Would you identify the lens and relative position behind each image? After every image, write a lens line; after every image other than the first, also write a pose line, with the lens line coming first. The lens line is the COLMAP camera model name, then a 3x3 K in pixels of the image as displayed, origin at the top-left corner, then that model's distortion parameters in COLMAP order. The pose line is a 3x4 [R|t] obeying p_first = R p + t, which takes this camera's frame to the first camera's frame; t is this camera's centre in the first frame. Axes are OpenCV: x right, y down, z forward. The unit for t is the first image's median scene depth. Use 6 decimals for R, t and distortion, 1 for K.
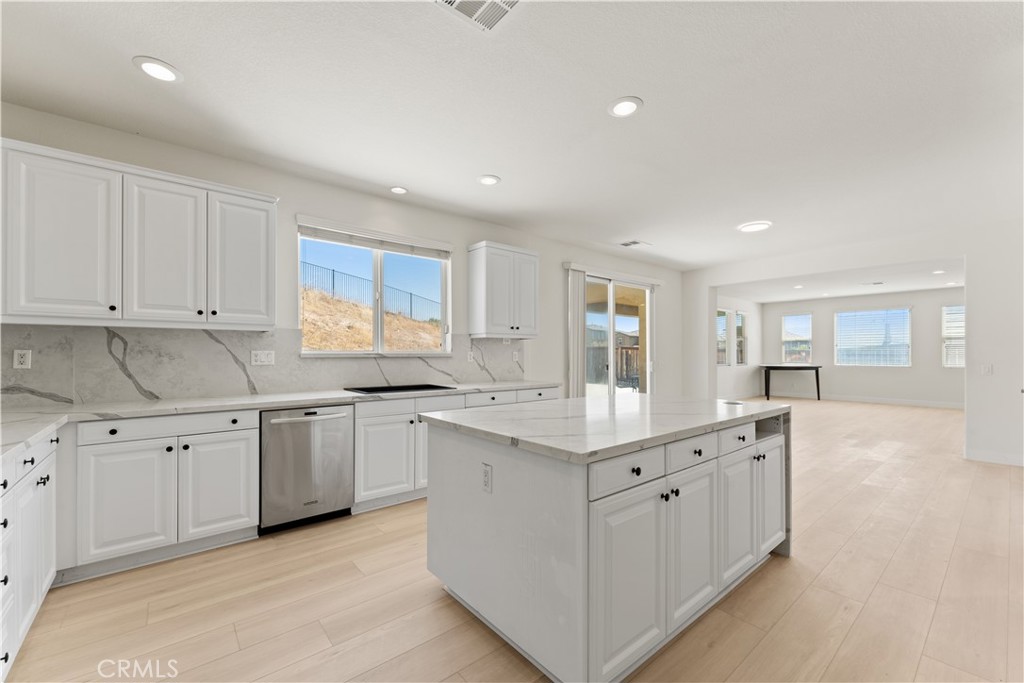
lens RADIAL K [[415.8, 0, 510.2], [0, 415.8, 349.5], [0, 0, 1]] dist [0.003543, 0.000470]
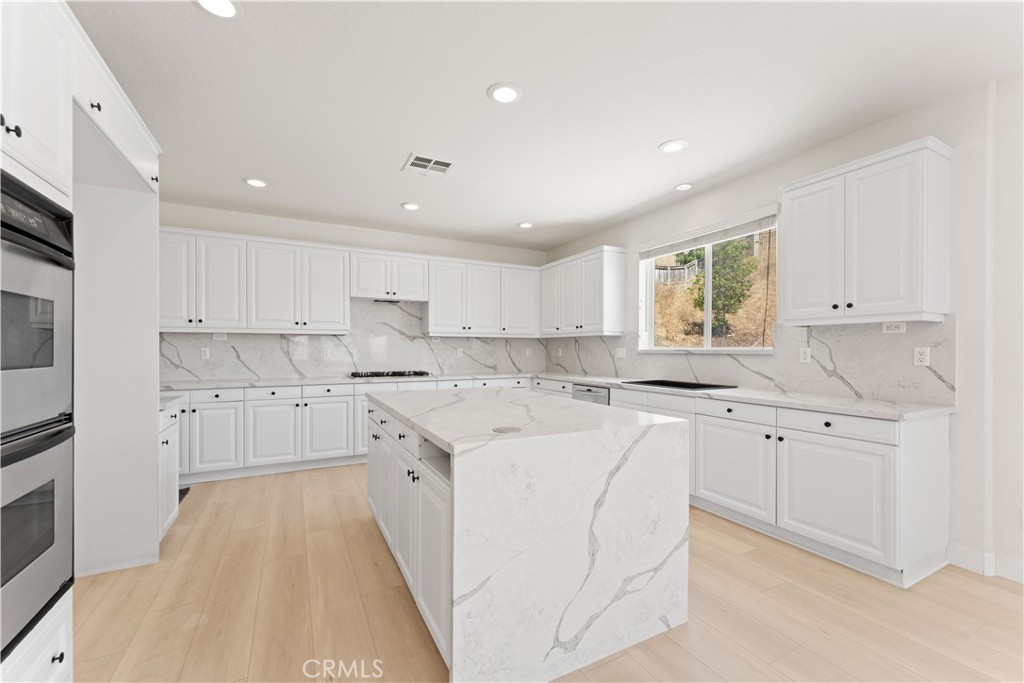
lens RADIAL K [[415.8, 0, 508.0], [0, 415.8, 347.7], [0, 0, 1]] dist [0.003543, 0.000470]
pose [[-0.208253, -0.006603, -0.978053, 0.803965], [0.004743, 0.999959, -0.007761, 0.009665], [0.978064, -0.006255, -0.208213, 0.798154]]
